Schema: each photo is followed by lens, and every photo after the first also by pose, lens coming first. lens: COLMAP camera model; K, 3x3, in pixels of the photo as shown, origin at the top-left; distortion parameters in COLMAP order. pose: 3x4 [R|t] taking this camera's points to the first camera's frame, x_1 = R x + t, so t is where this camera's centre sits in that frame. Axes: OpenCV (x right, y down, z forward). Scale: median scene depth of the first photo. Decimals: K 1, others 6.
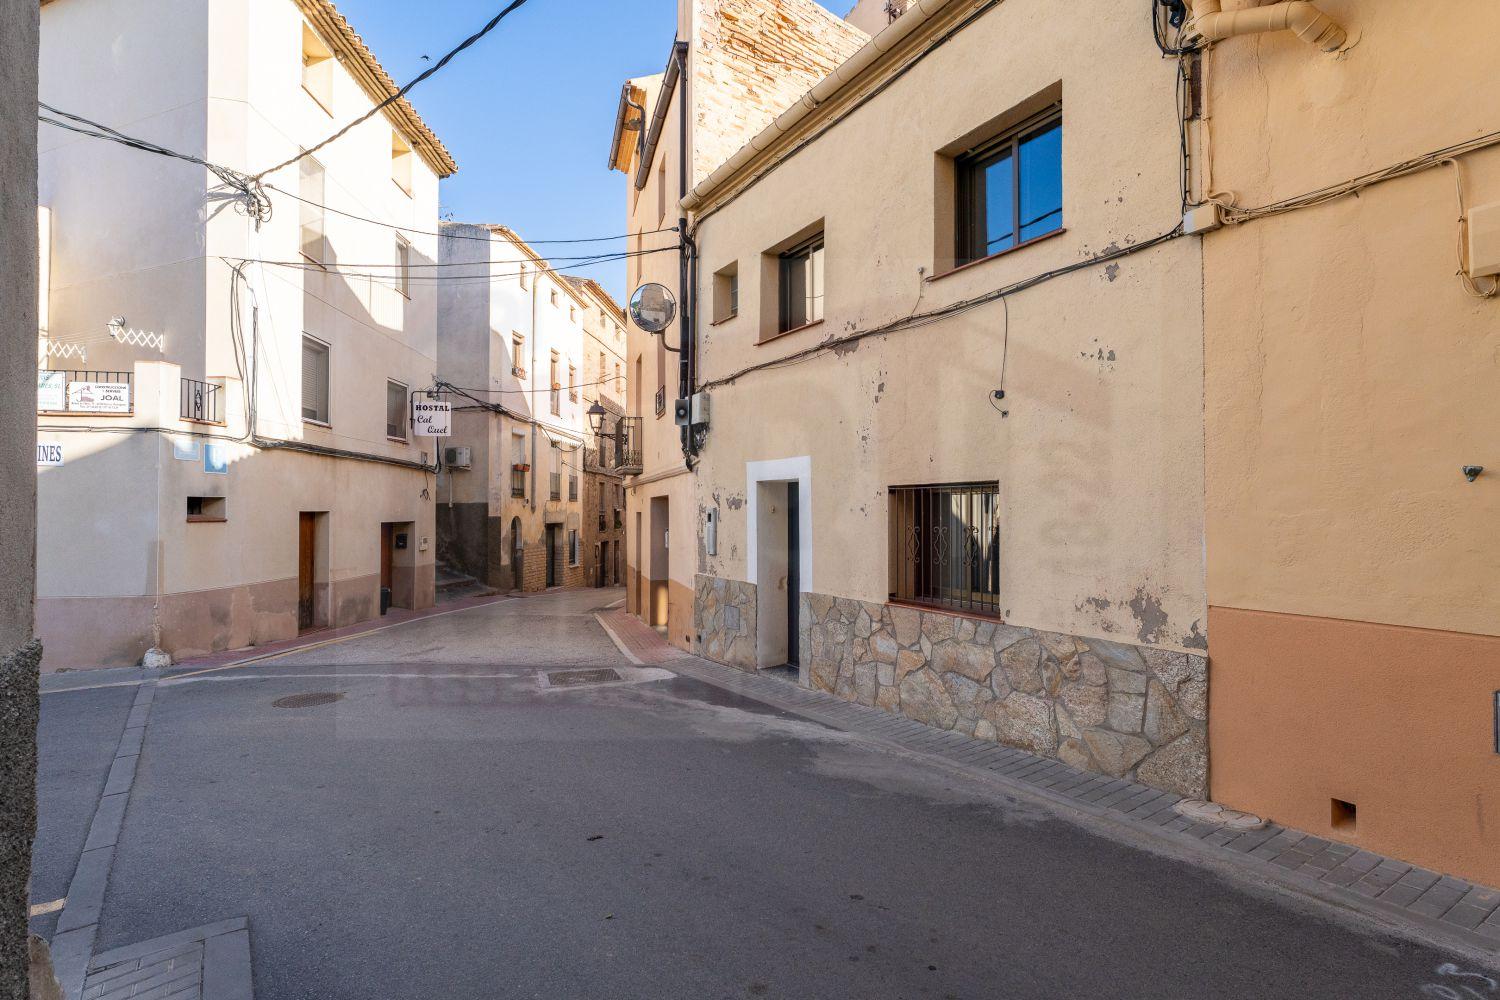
lens RADIAL K [[755.3, 0, 784.3], [0, 755.3, 499.4], [0, 0, 1]] dist [-0.003147, -0.000168]
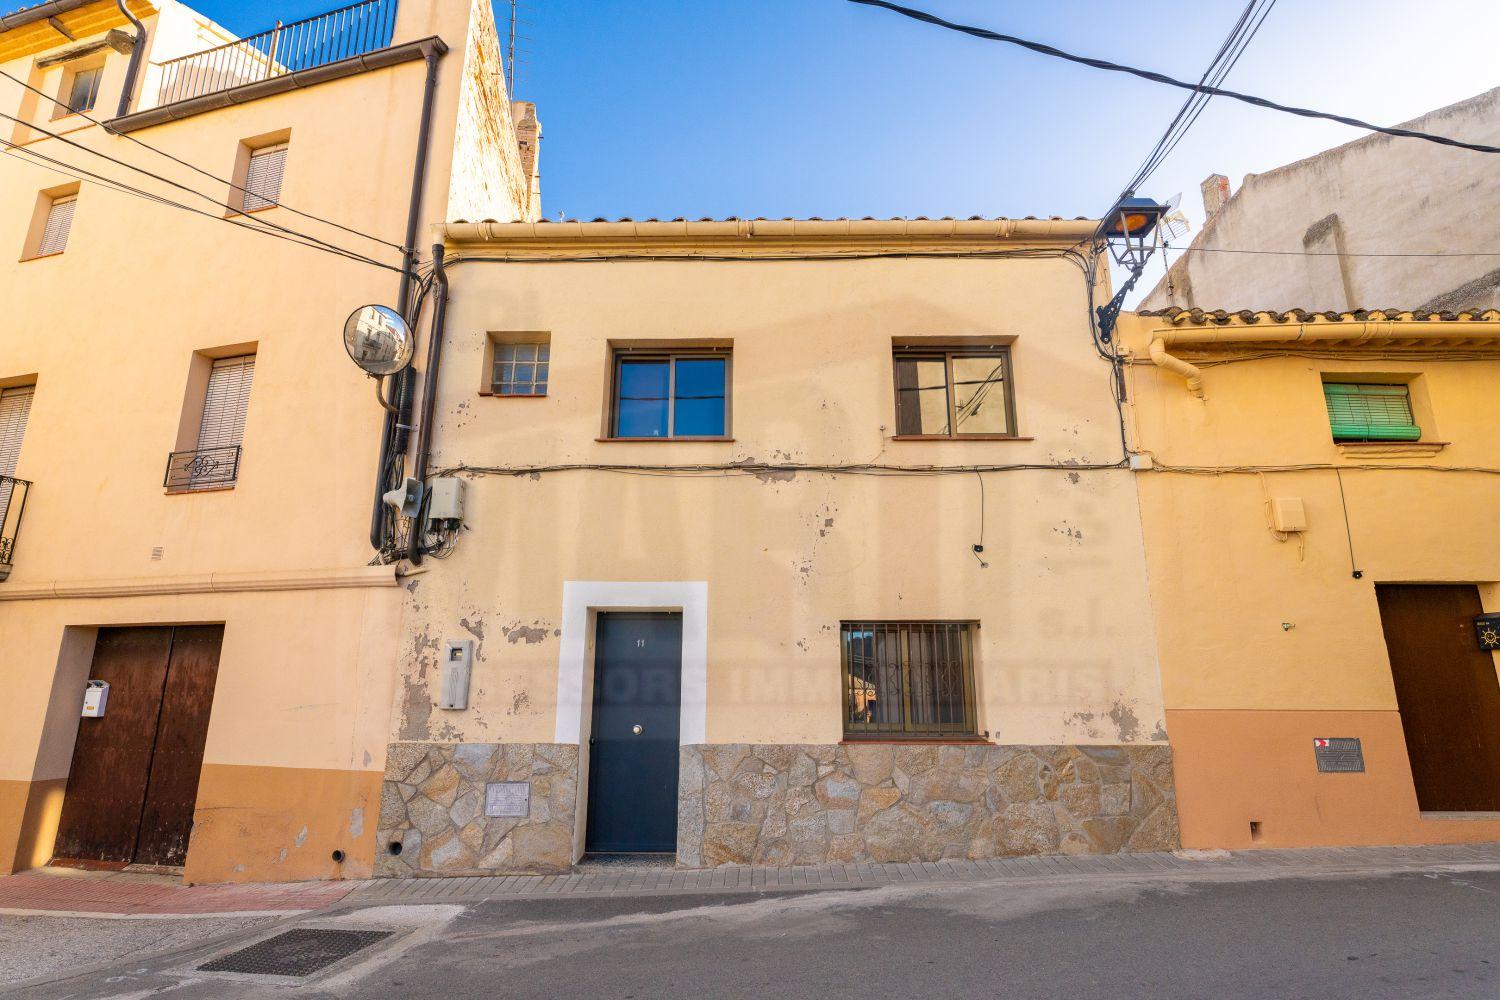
lens RADIAL K [[723.0, 0, 770.7], [0, 723.0, 521.4], [0, 0, 1]] dist [-0.000423, -0.000714]
pose [[0.539397, 0.188700, 0.820636, -0.692617], [-0.013878, 0.976427, -0.215401, 0.059341], [-0.841937, 0.104798, 0.529301, 0.533849]]
